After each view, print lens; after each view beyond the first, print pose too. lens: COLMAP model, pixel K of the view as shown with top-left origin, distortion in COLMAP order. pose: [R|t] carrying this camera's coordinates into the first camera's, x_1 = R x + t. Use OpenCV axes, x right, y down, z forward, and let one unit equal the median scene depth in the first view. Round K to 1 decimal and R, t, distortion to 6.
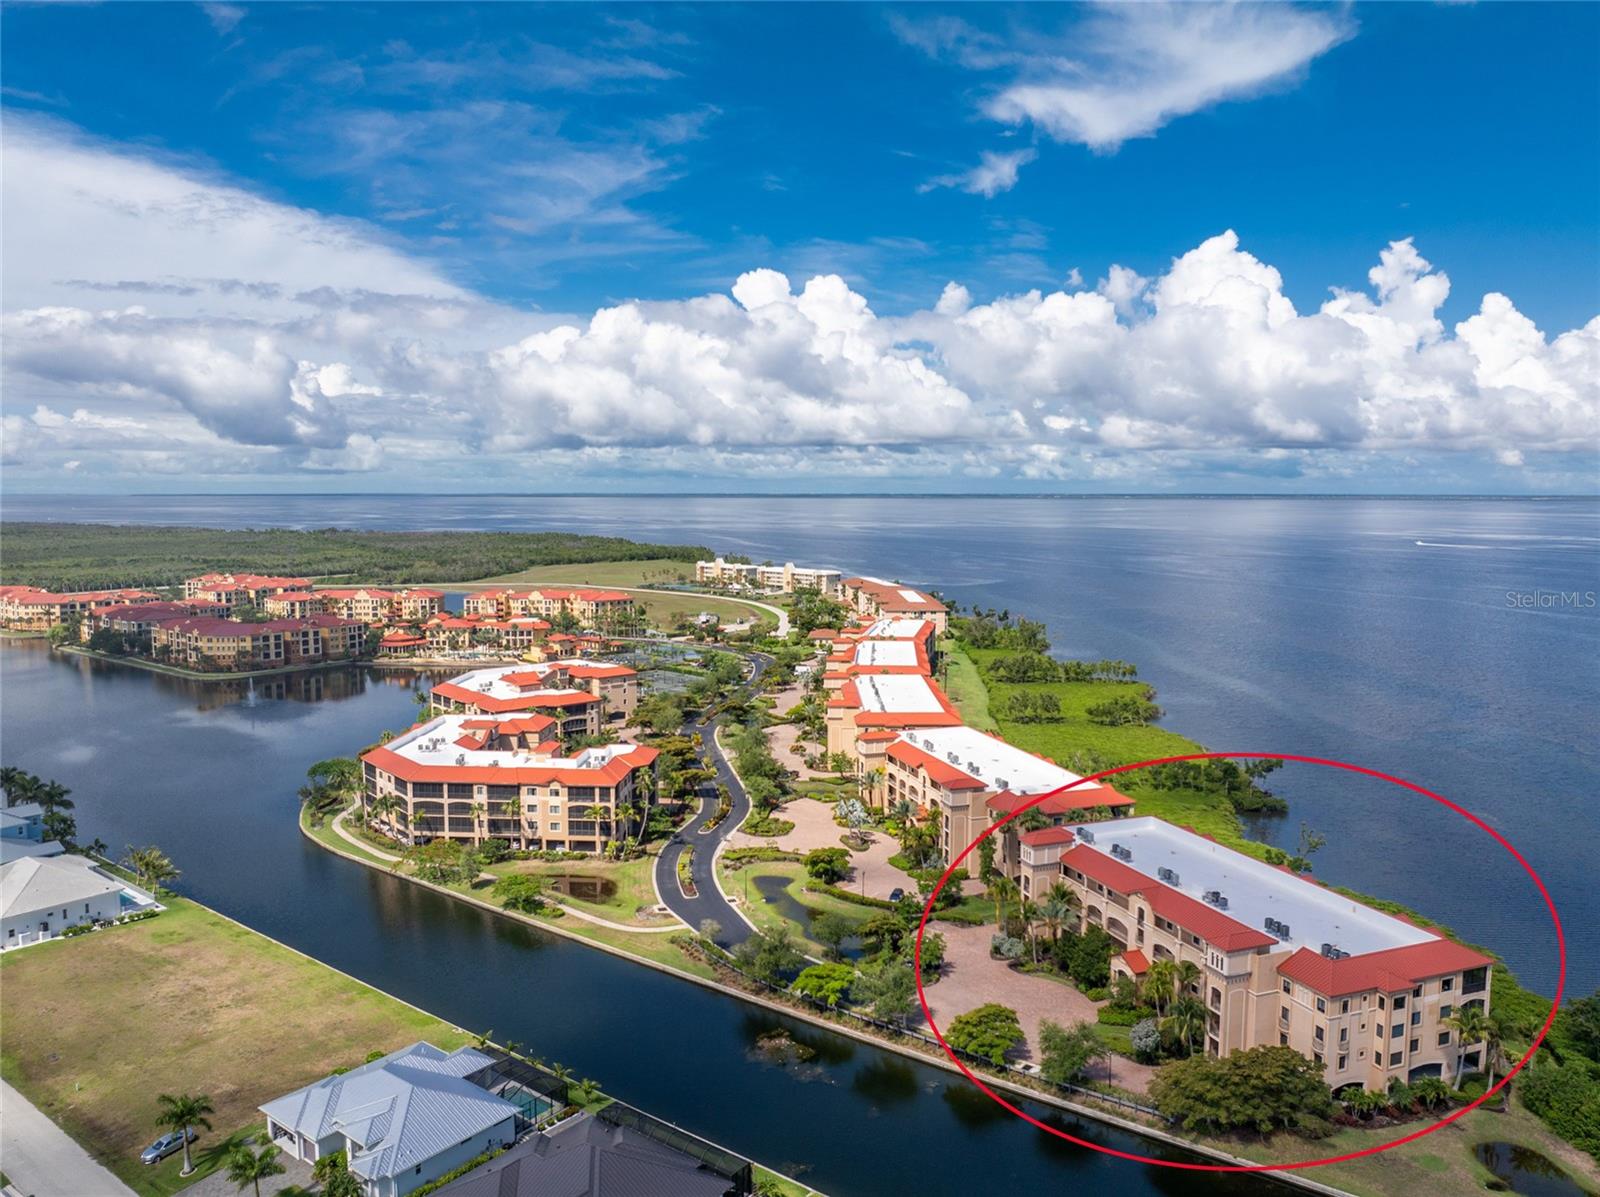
lens RADIAL K [[1150.4, 0, 737.2], [0, 1150.4, 598.6], [0, 0, 1]] dist [-0.036613, 0.000190]
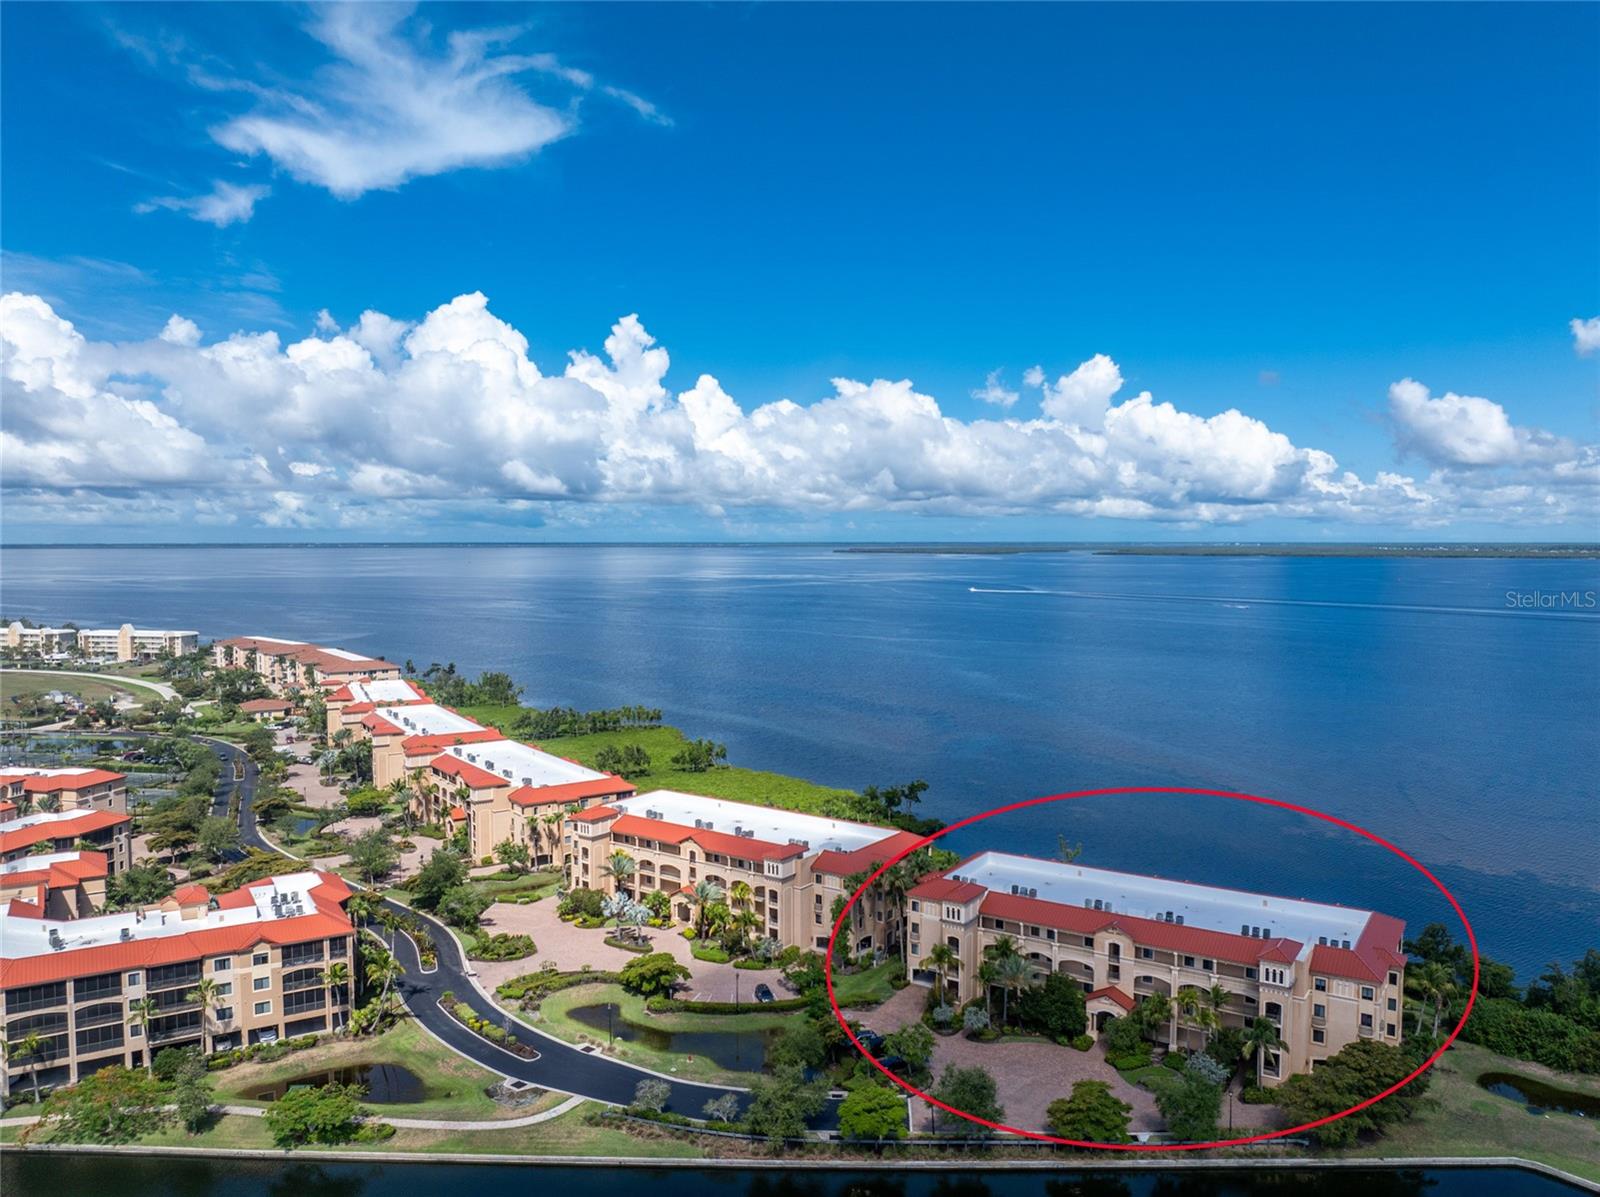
lens RADIAL K [[1163.5, 0, 676.9], [0, 1163.5, 595.4], [0, 0, 1]] dist [-0.036460, -0.005359]
pose [[0.804908, -0.026273, 0.592818, -0.064255], [0.054311, 0.998088, -0.029506, -0.002694], [-0.590910, 0.055946, 0.804796, 0.049710]]
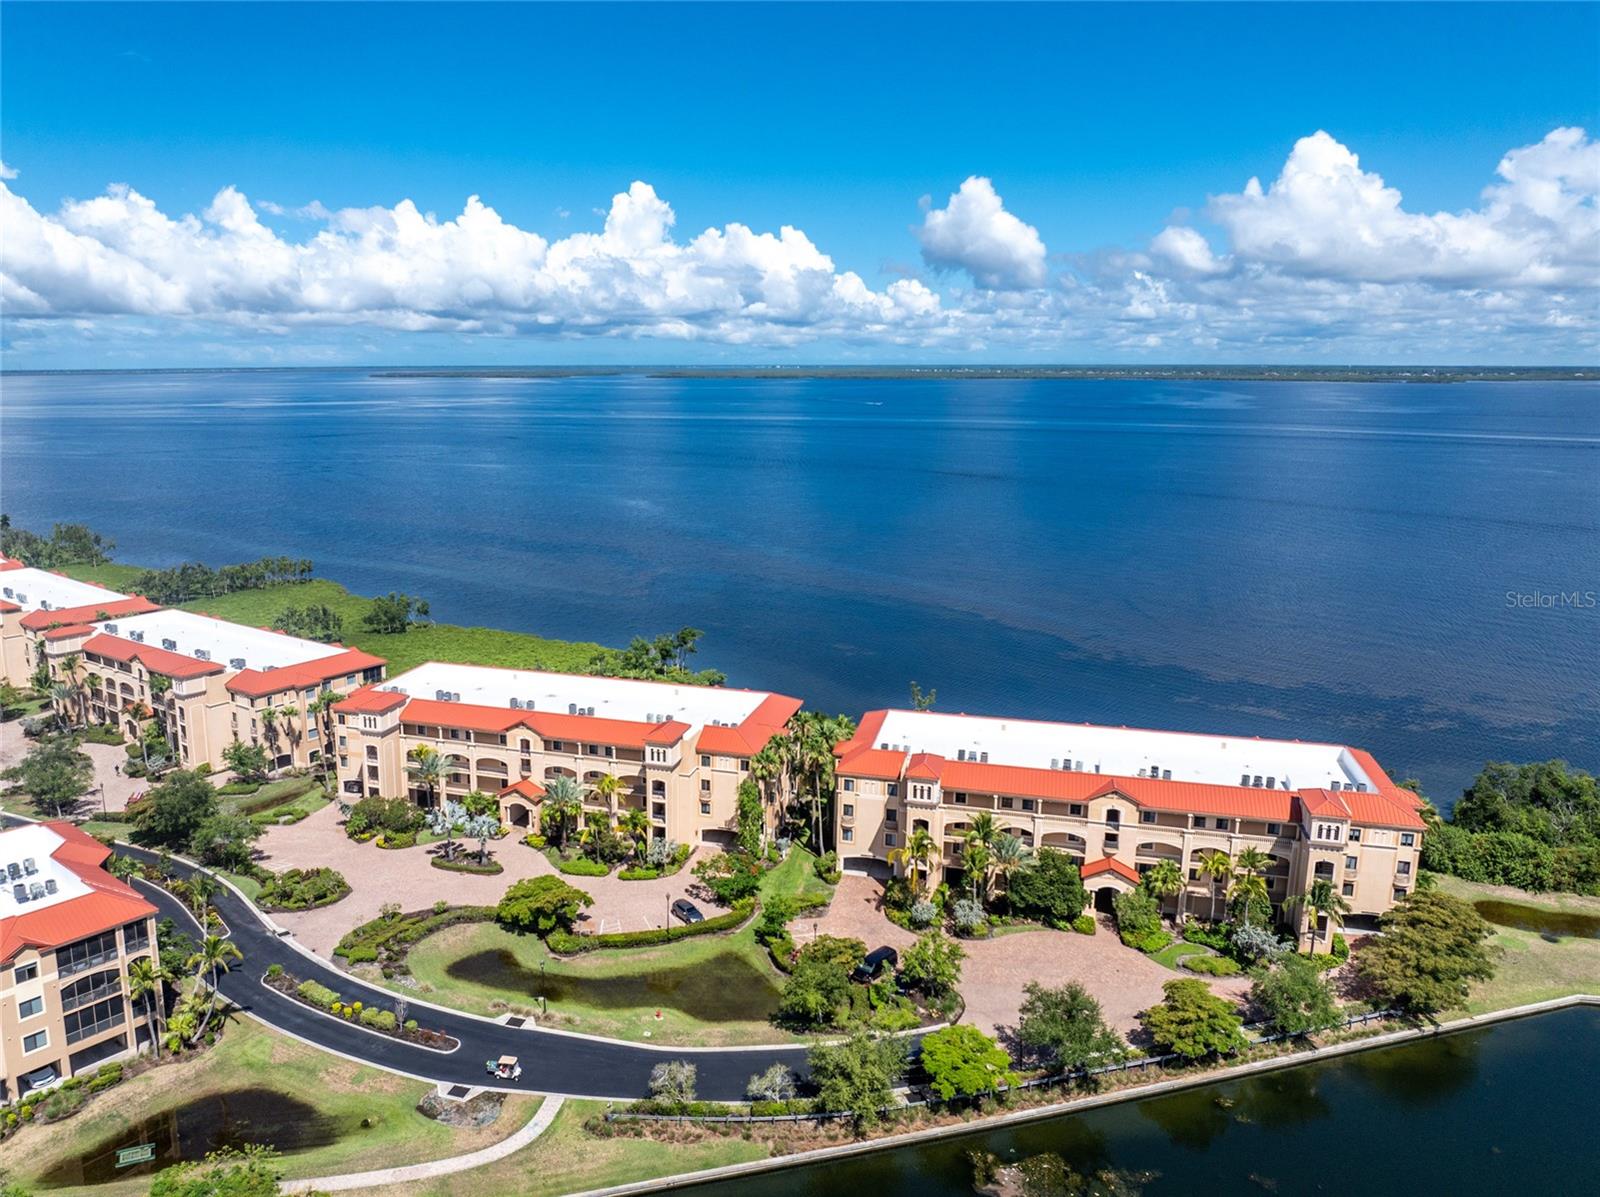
lens RADIAL K [[1202.7, 0, 545.8], [0, 1202.7, 598.8], [0, 0, 1]] dist [-0.040985, -0.003648]
pose [[0.580994, -0.153717, 0.799261, -0.070039], [0.077718, 0.987994, 0.133520, -0.004699], [-0.810189, -0.015457, 0.585965, 0.098117]]
